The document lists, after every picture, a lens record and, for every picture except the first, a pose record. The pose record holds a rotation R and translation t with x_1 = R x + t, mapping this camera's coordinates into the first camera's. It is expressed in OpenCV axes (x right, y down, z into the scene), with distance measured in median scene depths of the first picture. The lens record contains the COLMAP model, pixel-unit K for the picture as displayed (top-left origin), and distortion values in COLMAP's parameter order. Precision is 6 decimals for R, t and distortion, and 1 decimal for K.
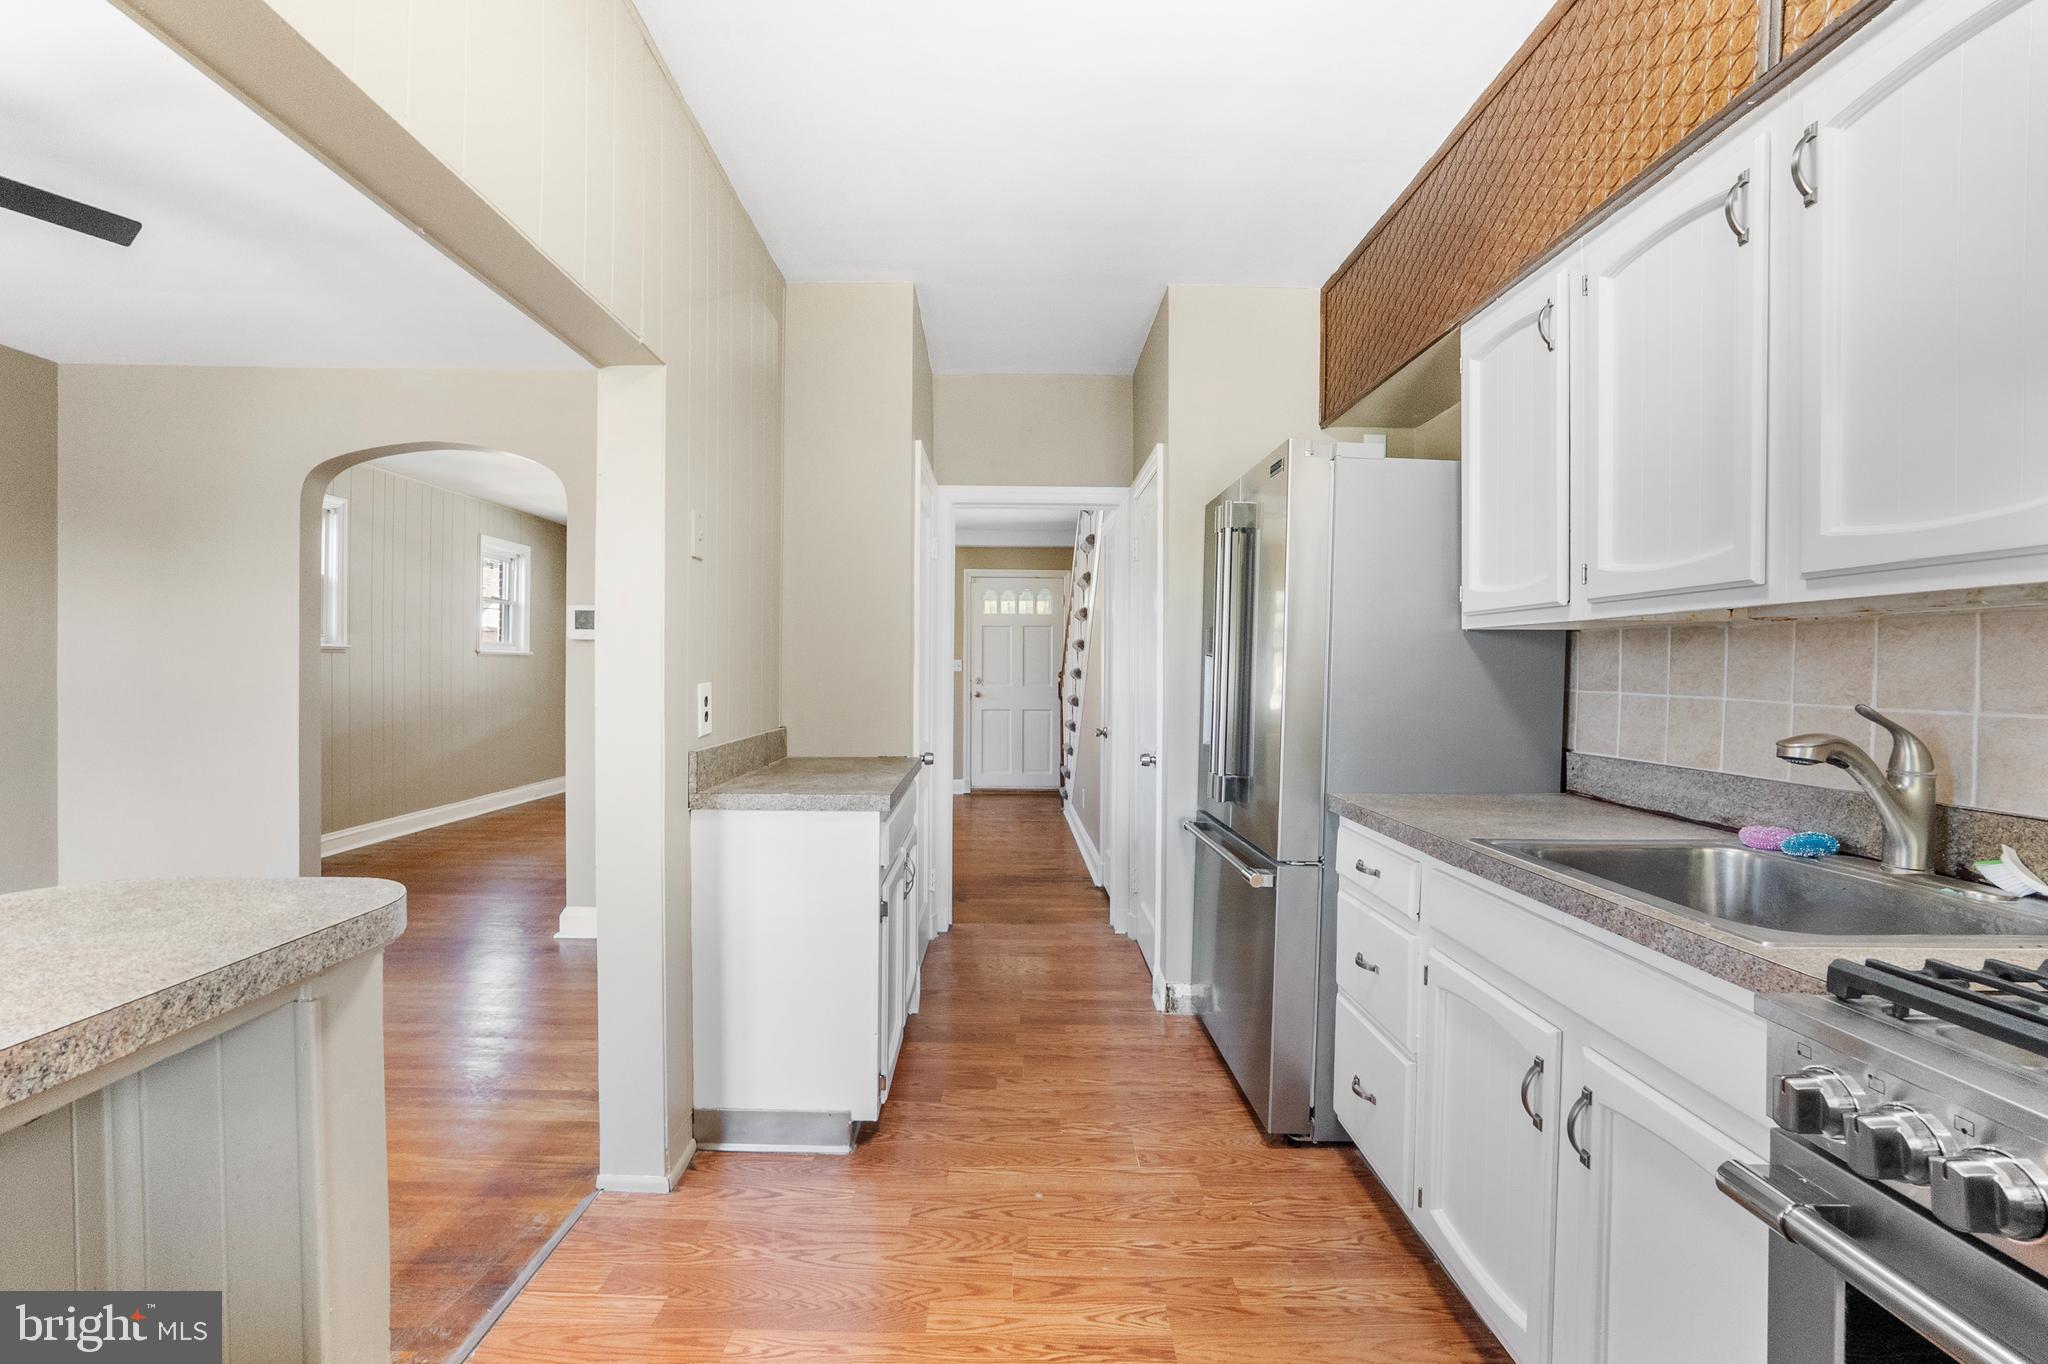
lens RADIAL K [[906.8, 0, 1027.7], [0, 906.8, 687.5], [0, 0, 1]] dist [-0.031270, 0.011094]
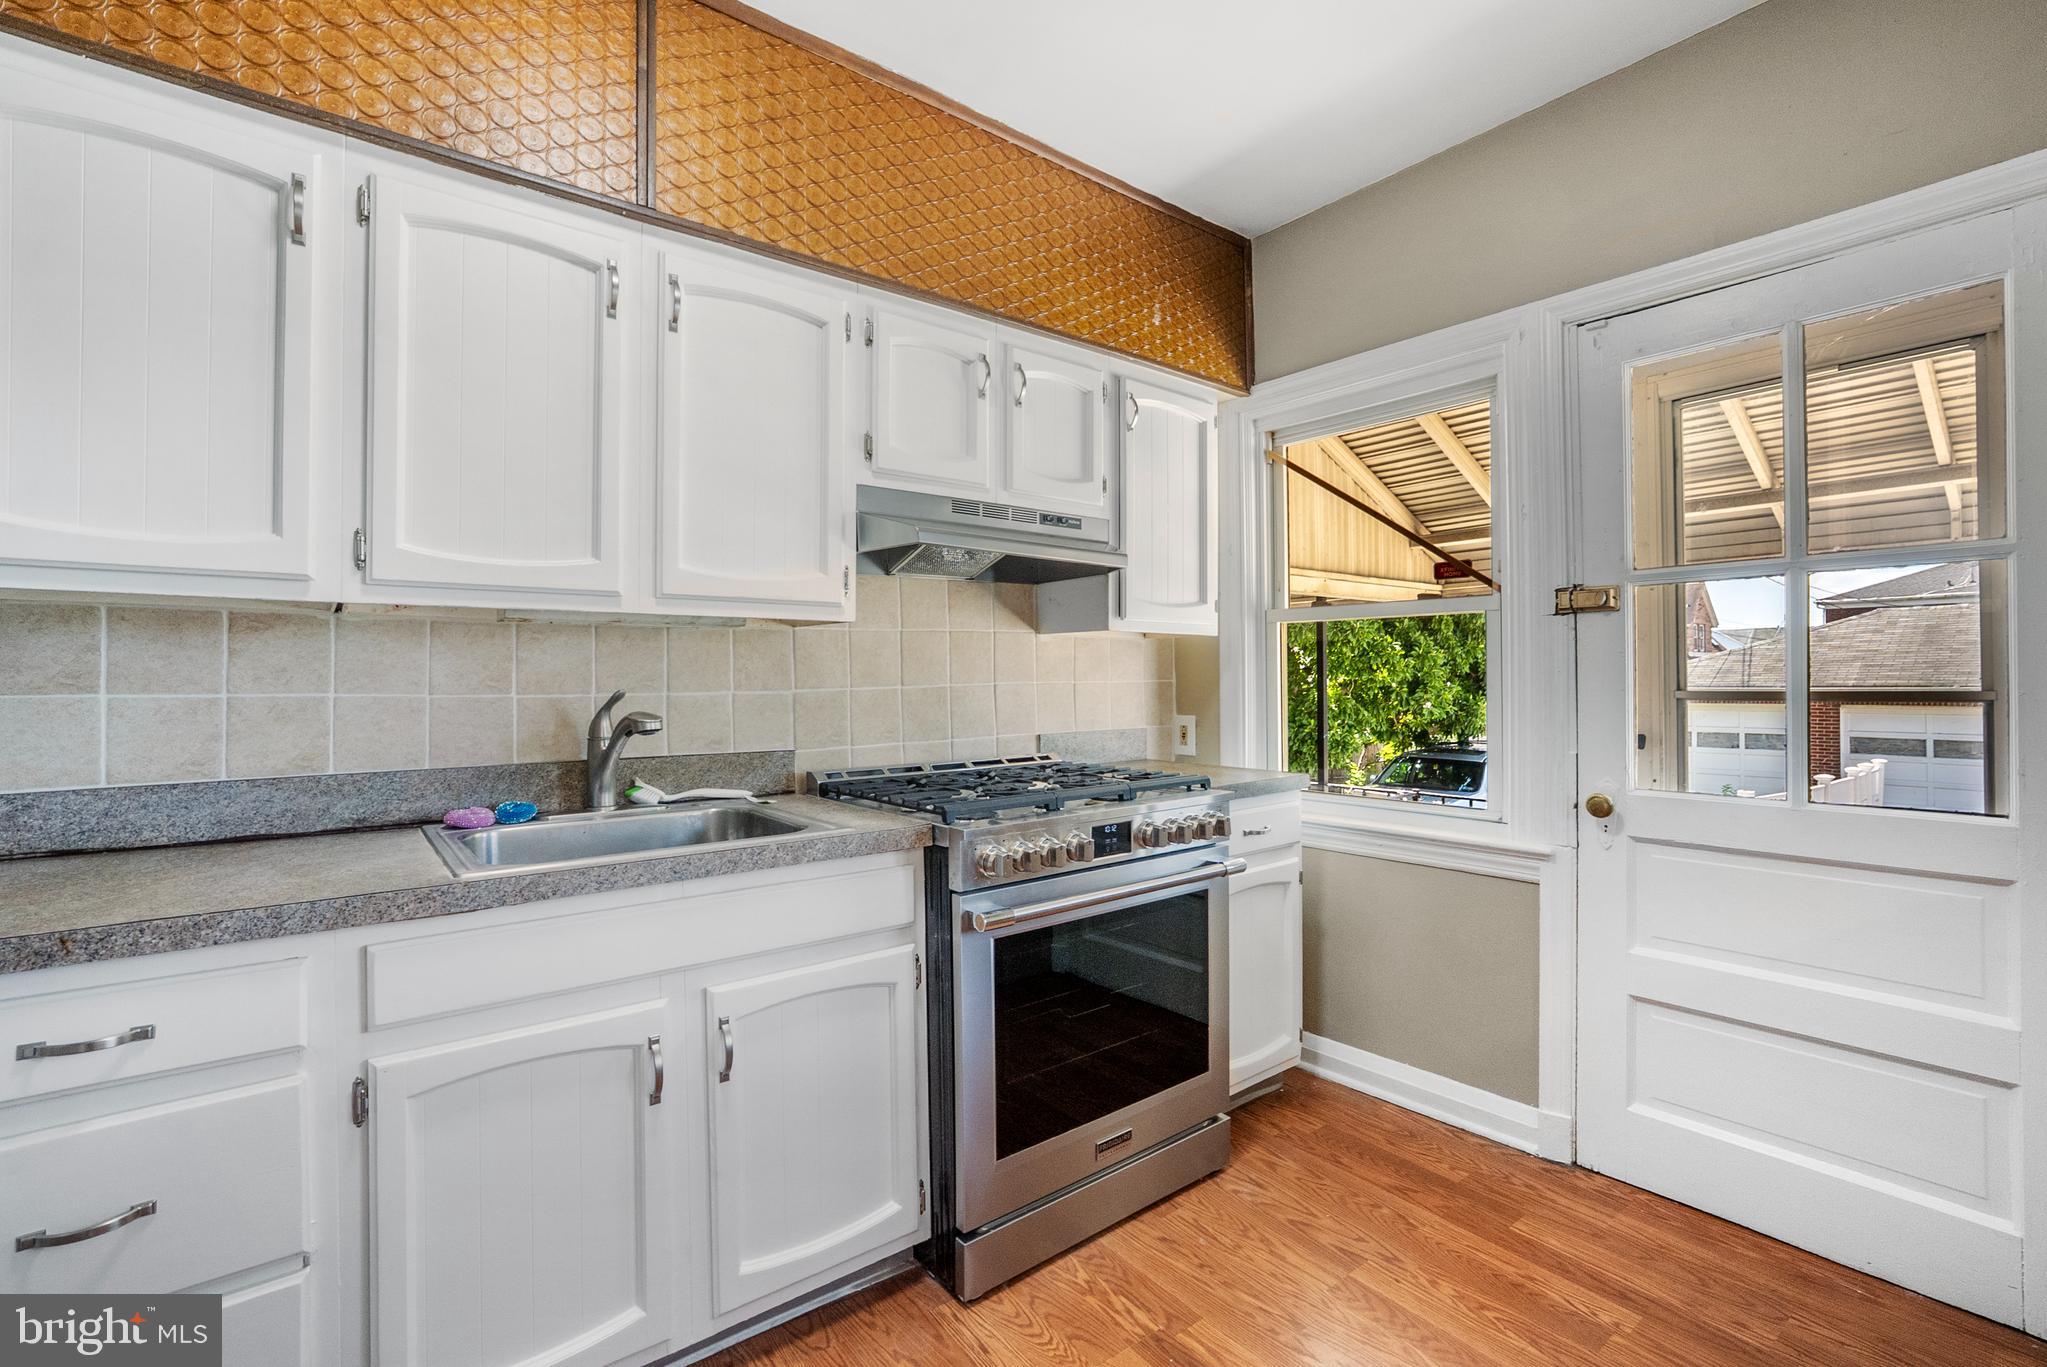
lens RADIAL K [[906.4, 0, 1015.8], [0, 906.4, 667.3], [0, 0, 1]] dist [-0.031270, 0.011094]
pose [[-0.597829, 0.001900, 0.801622, -0.386778], [0.015163, 0.999845, 0.008938, -0.013517], [-0.801480, 0.017498, -0.597765, 0.960308]]
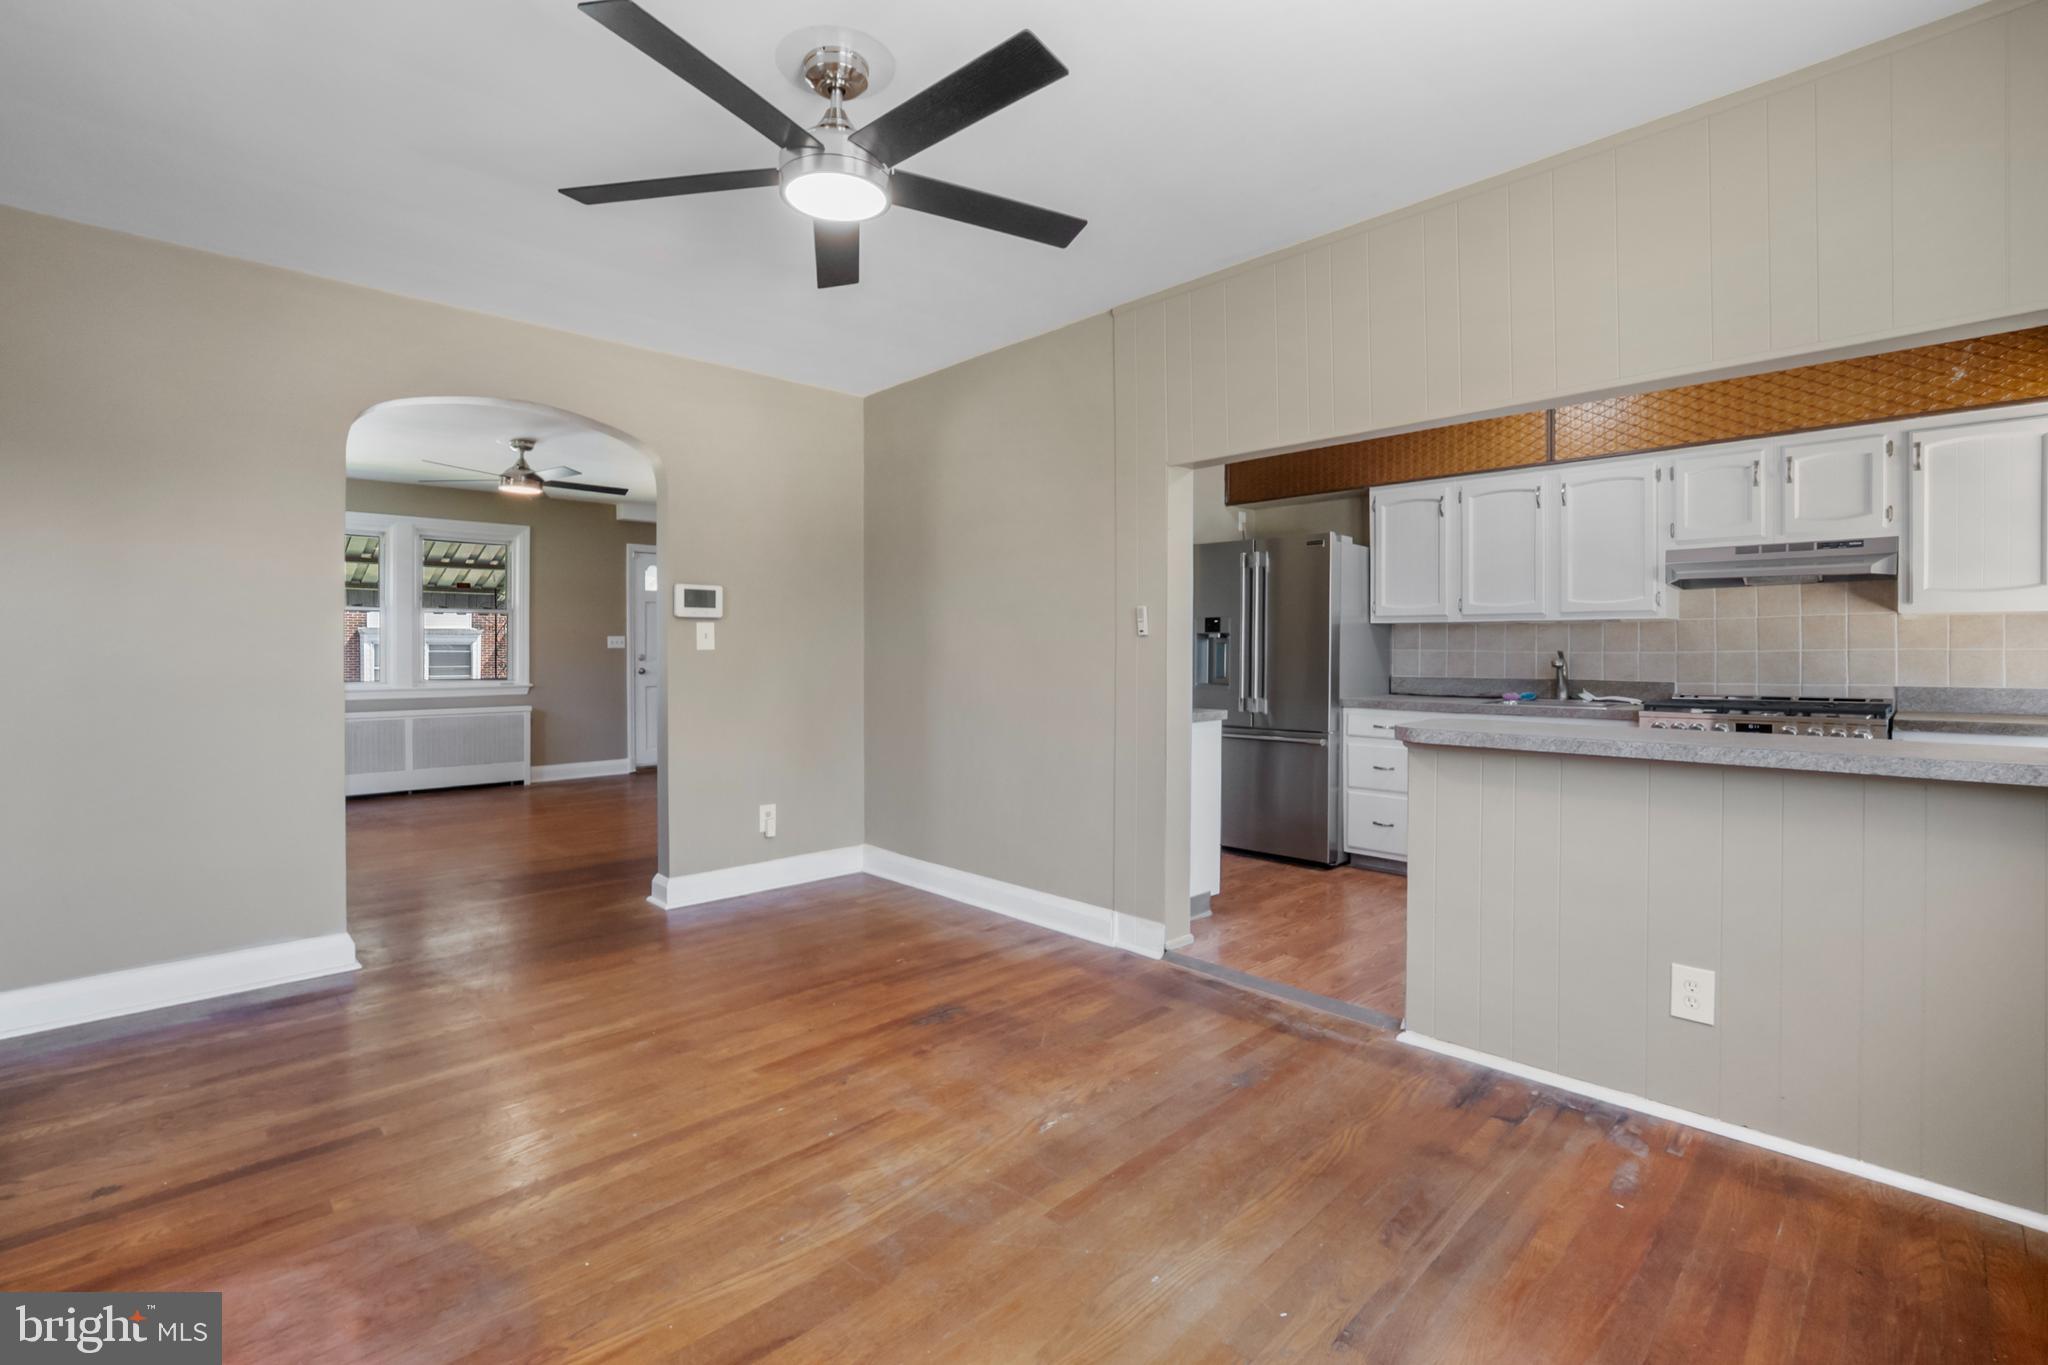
lens RADIAL K [[906.8, 0, 1037.1], [0, 906.8, 675.4], [0, 0, 1]] dist [-0.031270, 0.011094]
pose [[0.725225, -0.029678, 0.687872, -2.041885], [0.020465, 0.999558, 0.021550, -0.000020], [-0.688207, -0.001552, 0.725512, -0.077944]]
